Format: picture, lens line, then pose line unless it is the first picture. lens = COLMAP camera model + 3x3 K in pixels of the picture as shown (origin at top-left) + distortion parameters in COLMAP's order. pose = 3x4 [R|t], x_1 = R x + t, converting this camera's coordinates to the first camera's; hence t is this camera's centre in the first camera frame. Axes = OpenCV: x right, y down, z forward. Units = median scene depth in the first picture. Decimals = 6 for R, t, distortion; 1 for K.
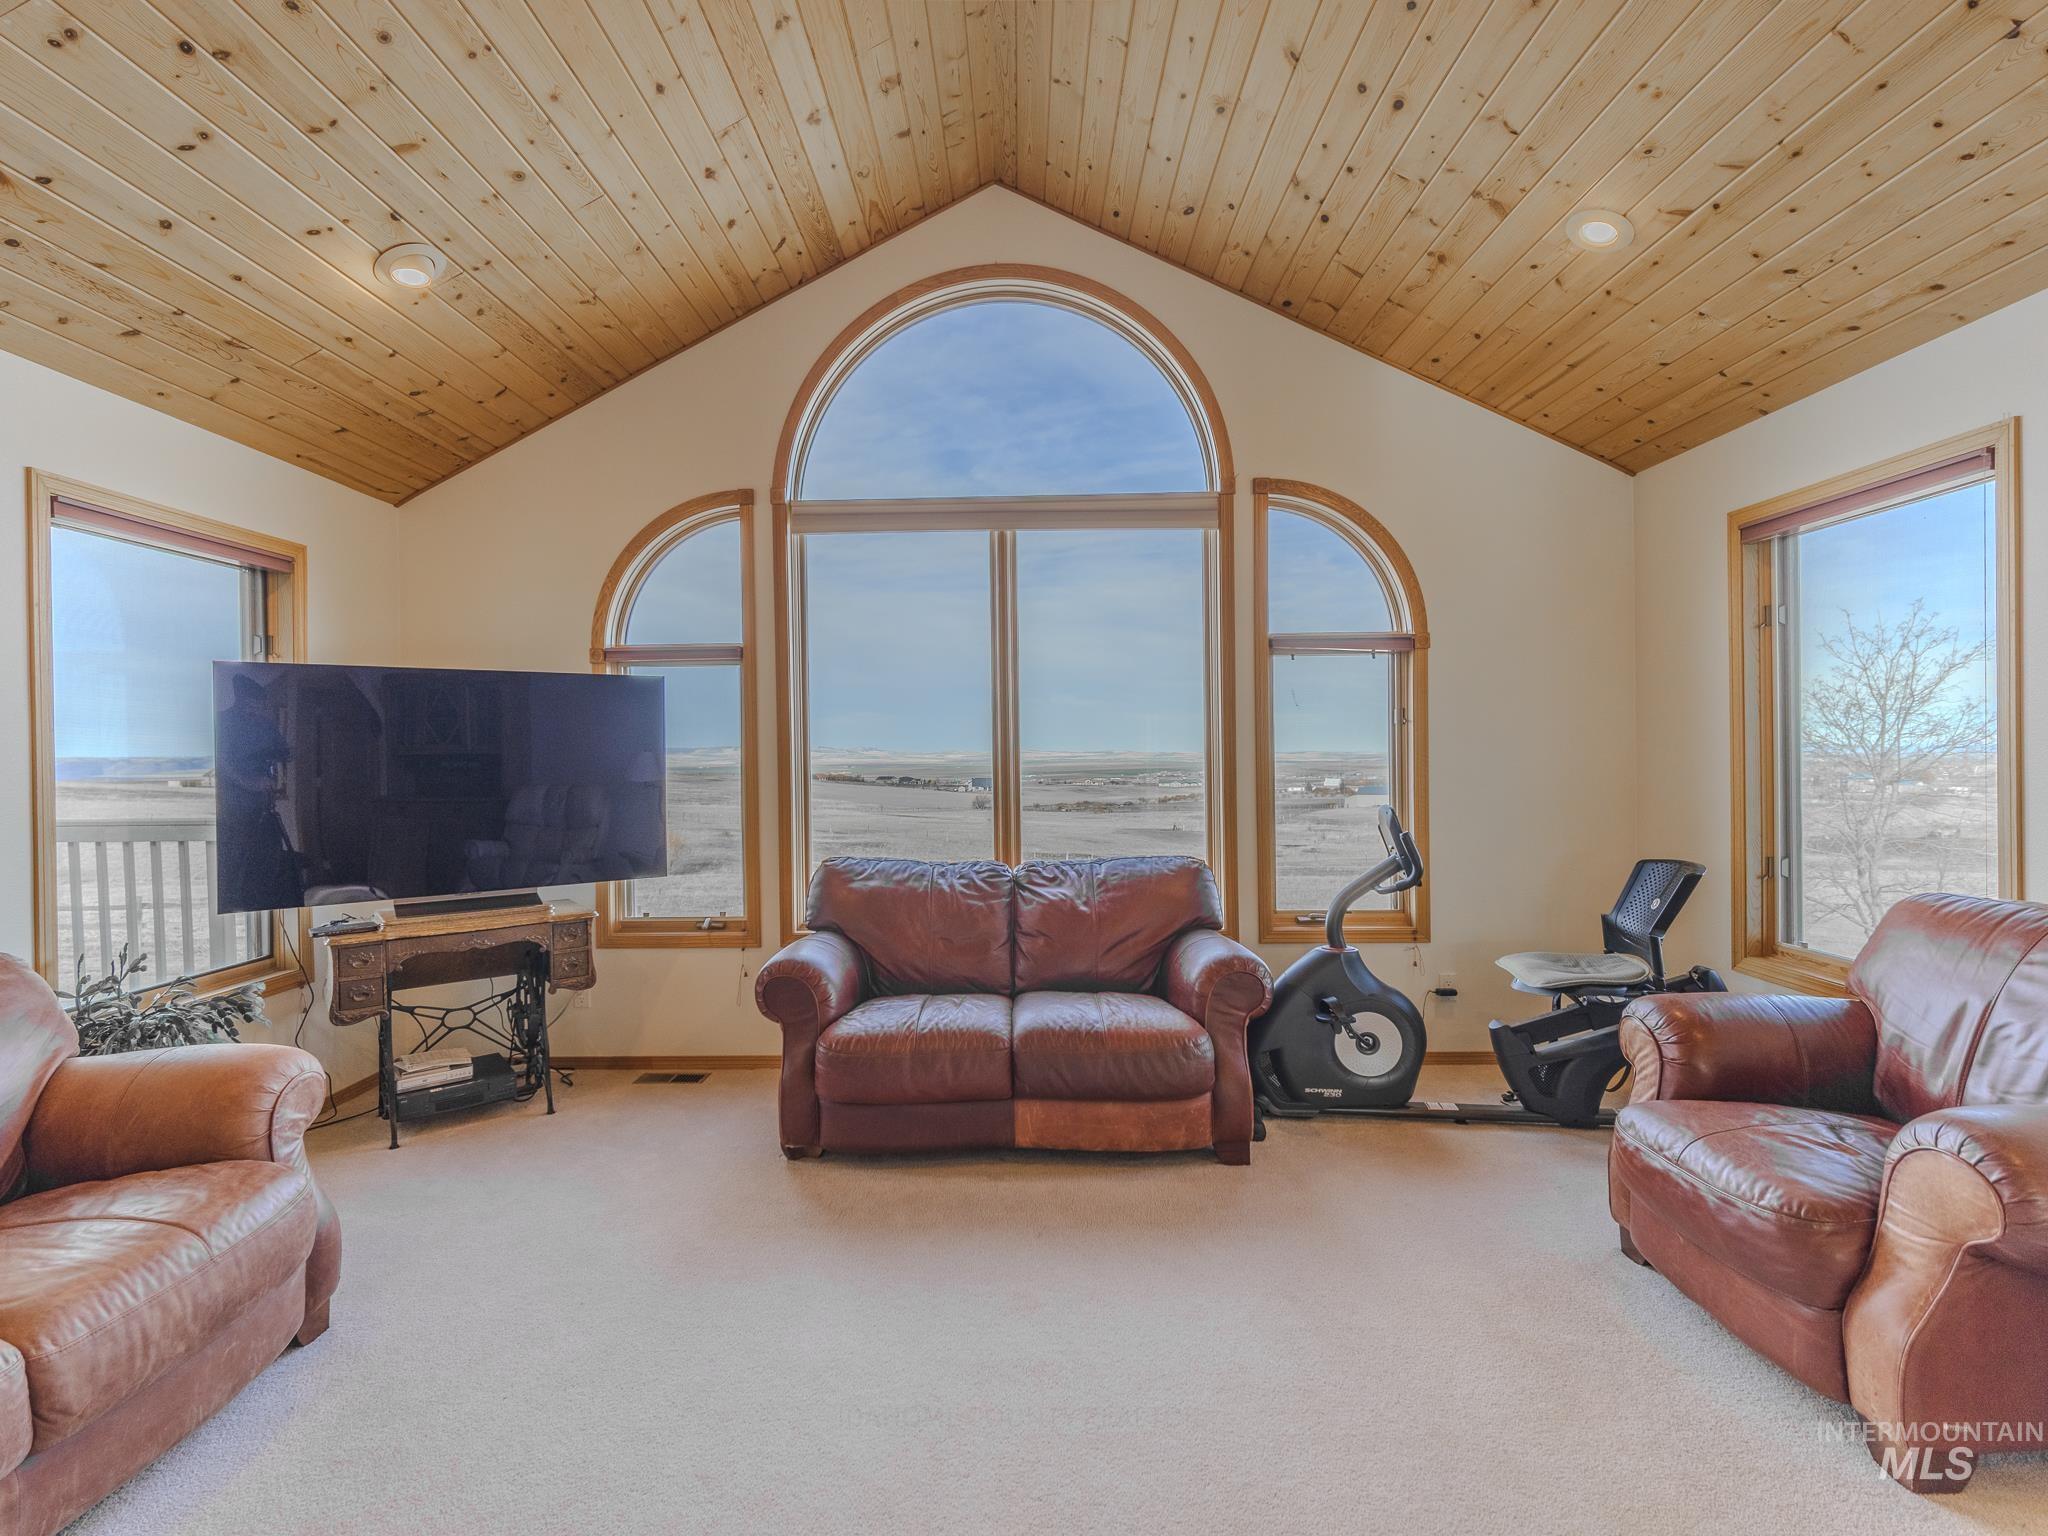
lens RADIAL K [[1015.7, 0, 1024.9], [0, 1015.7, 758.7], [0, 0, 1]] dist [0.001708, 0.000991]
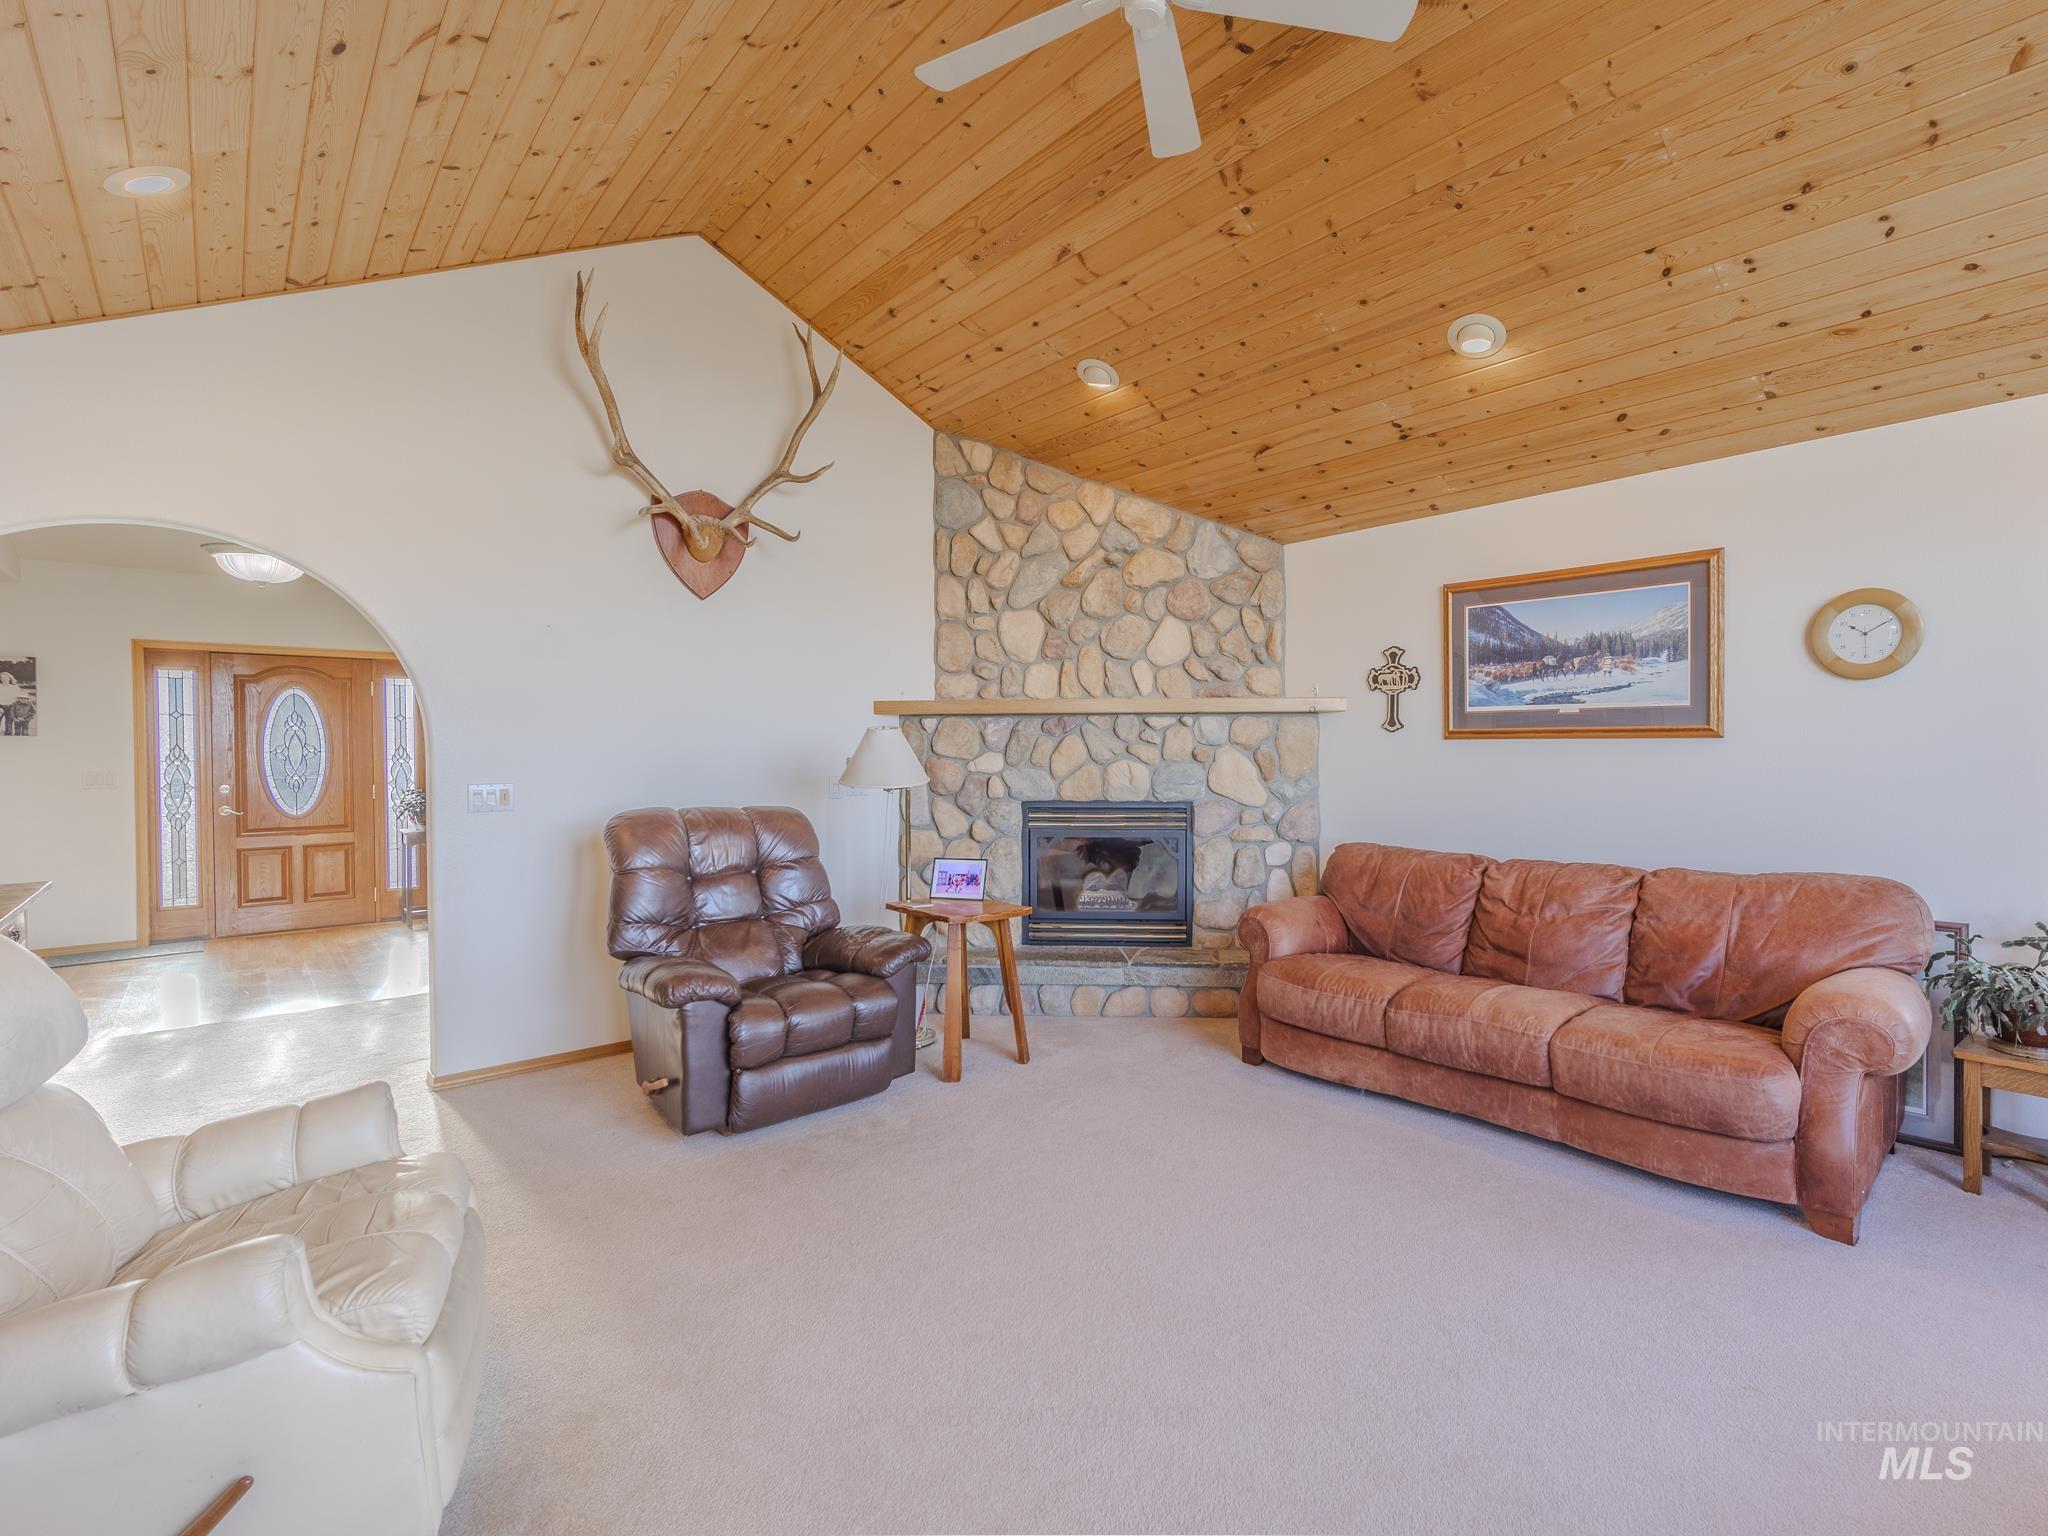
lens RADIAL K [[981.7, 0, 1126.5], [0, 981.7, 757.5], [0, 0, 1]] dist [0.000806, 0.000213]
pose [[-0.733812, 0.025790, -0.678863, 0.399134], [0.010162, 0.999584, 0.026990, -0.013606], [0.679277, 0.012907, -0.733768, 0.778340]]
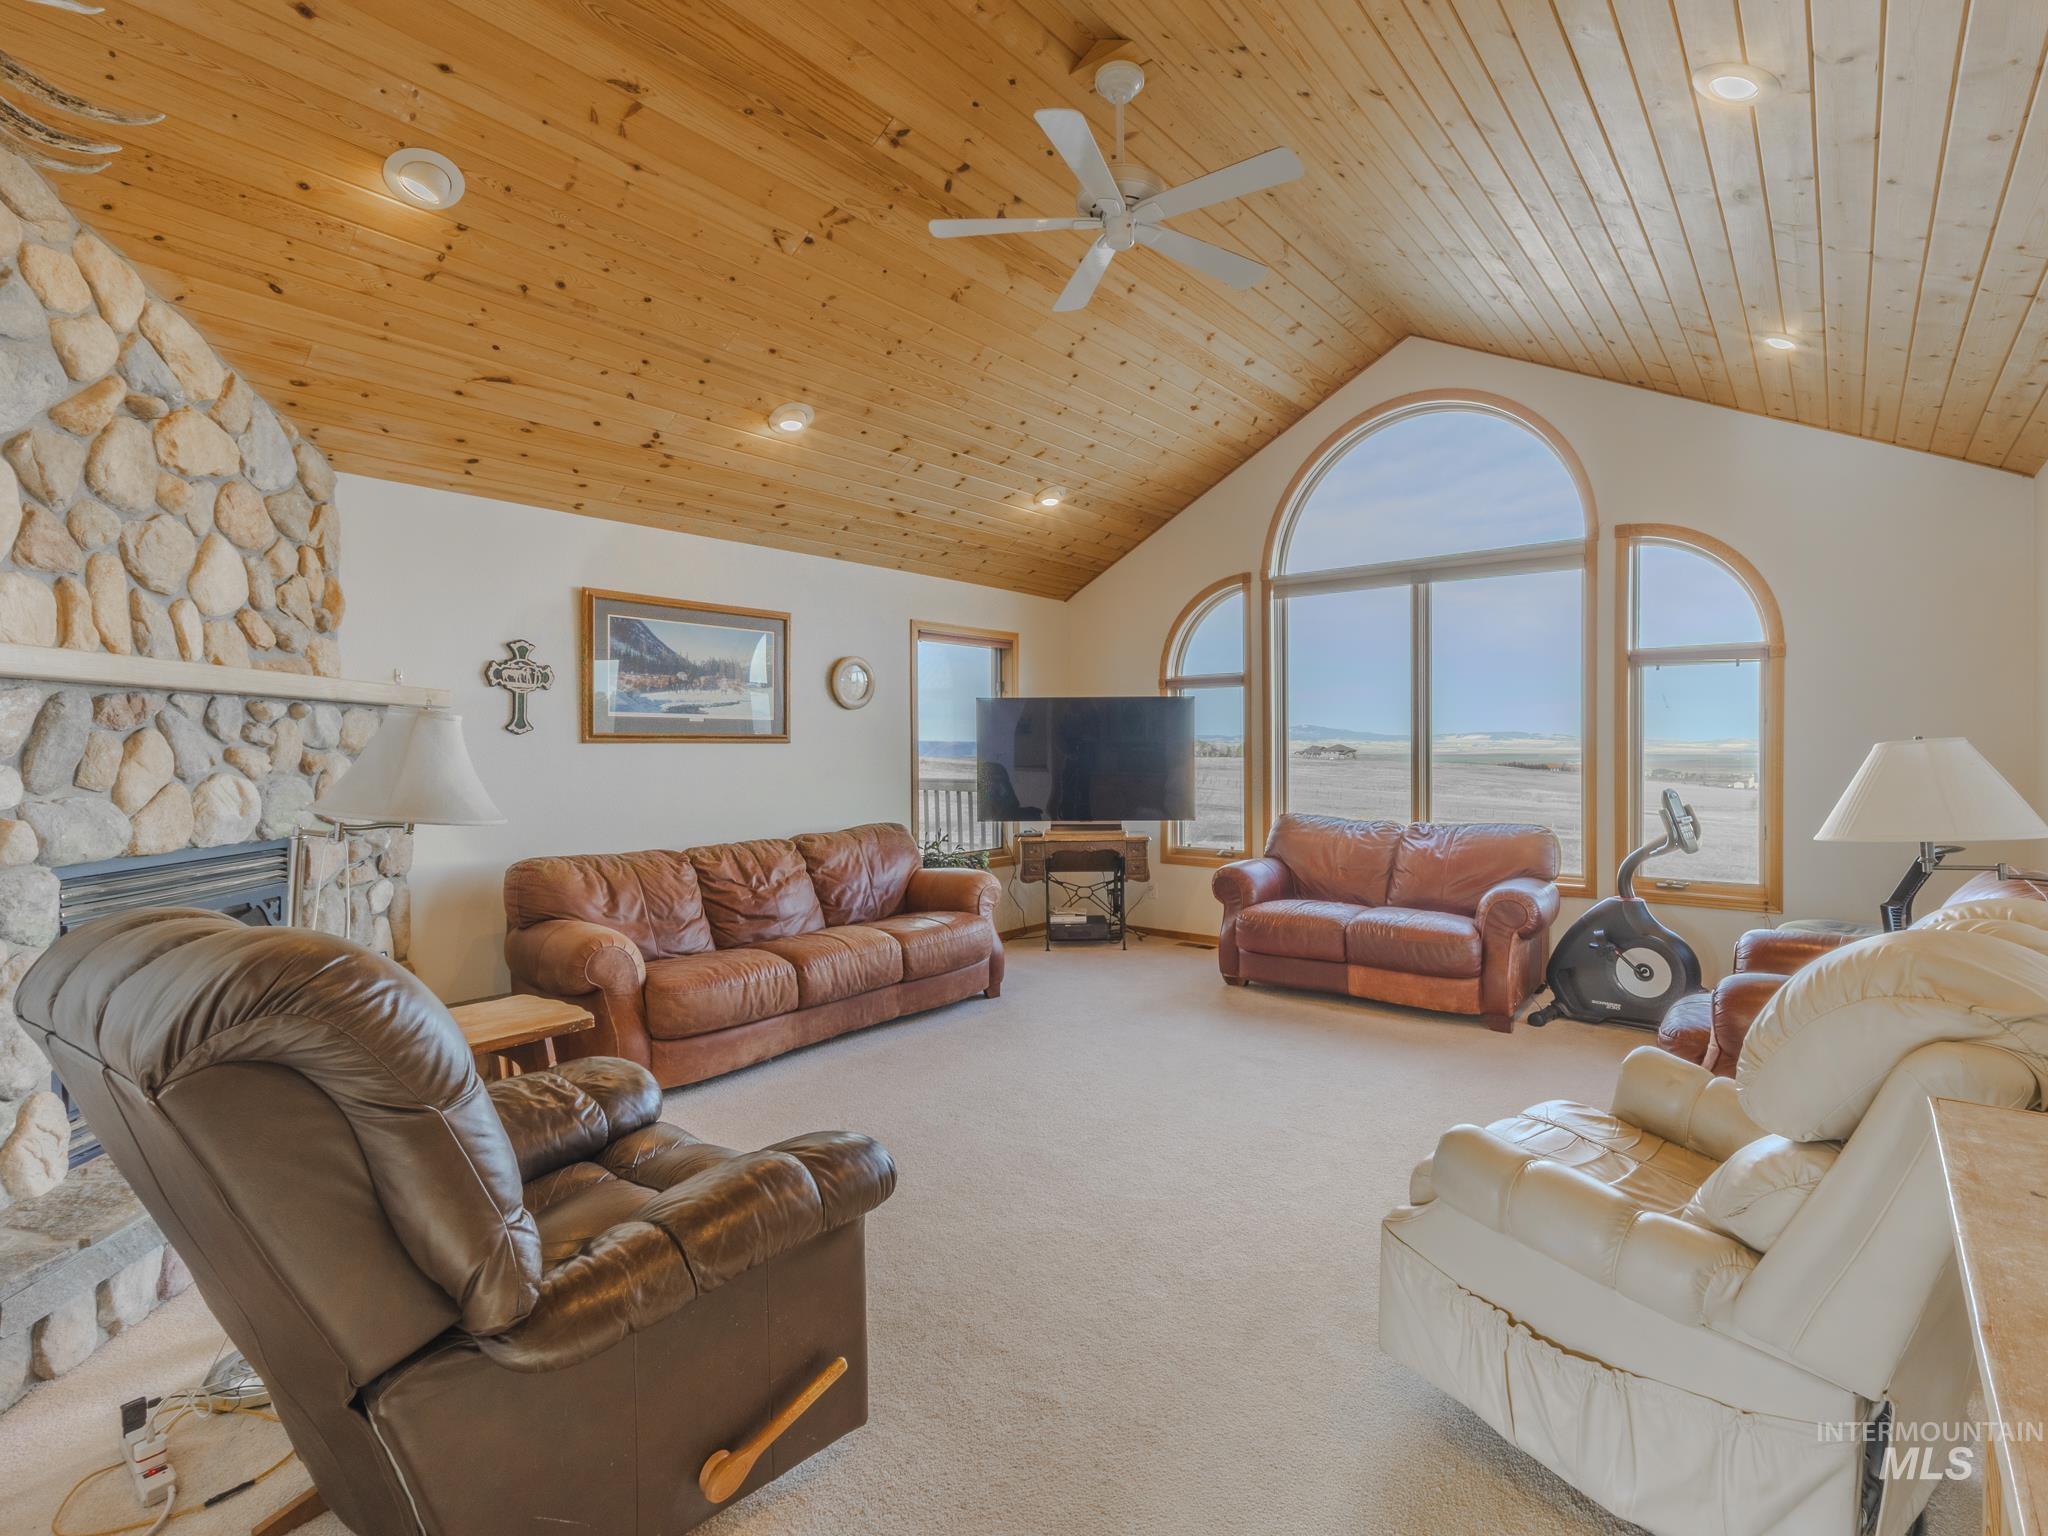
lens RADIAL K [[1015.7, 0, 1024.9], [0, 1015.7, 758.7], [0, 0, 1]] dist [0.001708, 0.000991]
pose [[0.776018, 0.016493, -0.630495, 0.486547], [-0.009076, 0.999847, 0.014984, -0.003967], [0.630646, -0.005905, 0.776049, -0.449864]]
